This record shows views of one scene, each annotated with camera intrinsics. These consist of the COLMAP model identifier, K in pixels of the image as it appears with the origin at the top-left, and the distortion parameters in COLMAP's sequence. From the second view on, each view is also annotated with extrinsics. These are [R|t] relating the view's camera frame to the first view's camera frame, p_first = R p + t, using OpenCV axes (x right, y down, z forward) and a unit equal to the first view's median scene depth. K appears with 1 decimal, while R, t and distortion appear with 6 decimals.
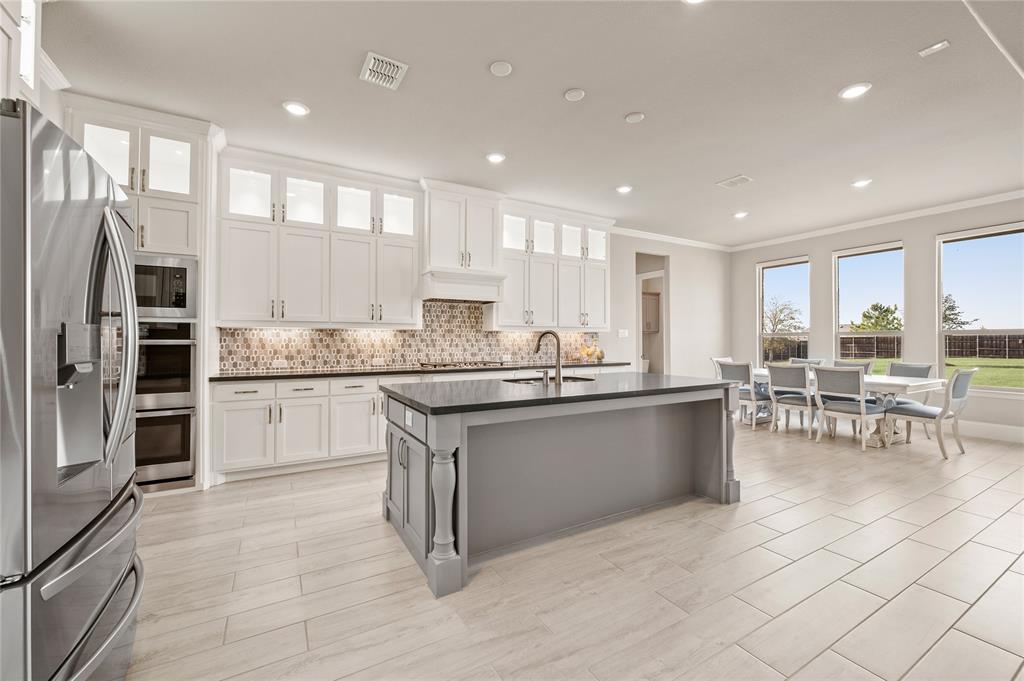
lens RADIAL K [[405.8, 0, 507.1], [0, 405.8, 337.2], [0, 0, 1]] dist [-0.006311, 0.000408]
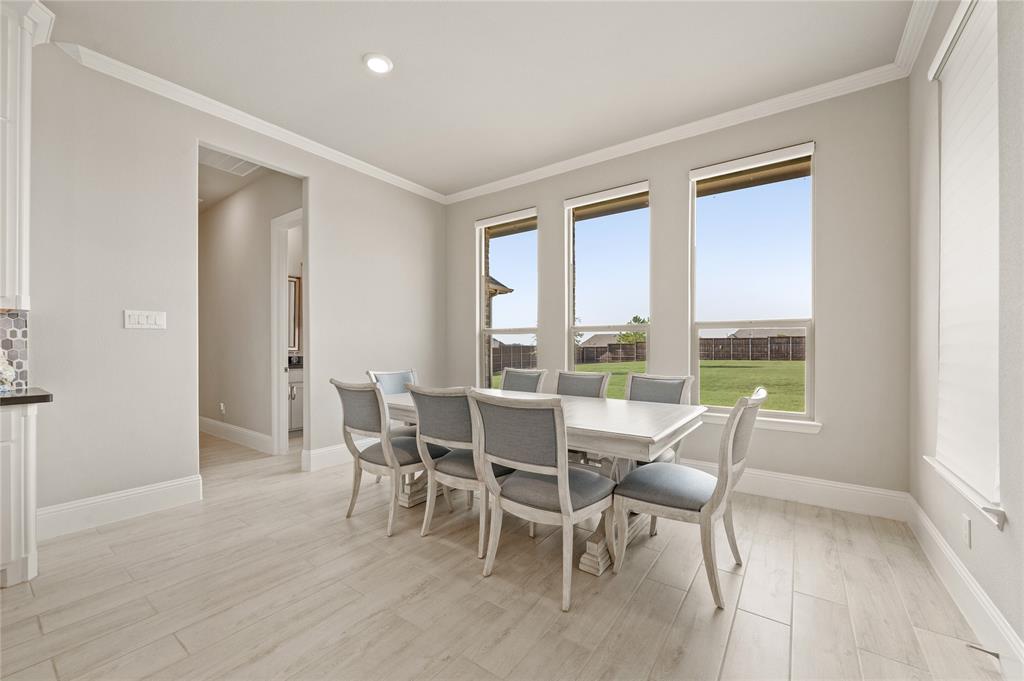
lens RADIAL K [[405.8, 0, 505.7], [0, 405.8, 344.8], [0, 0, 1]] dist [-0.006311, 0.000408]
pose [[0.910467, 0.003531, 0.413567, 0.540080], [-0.004904, 0.999985, 0.002259, 0.017236], [-0.413553, -0.004085, 0.910471, 0.538115]]
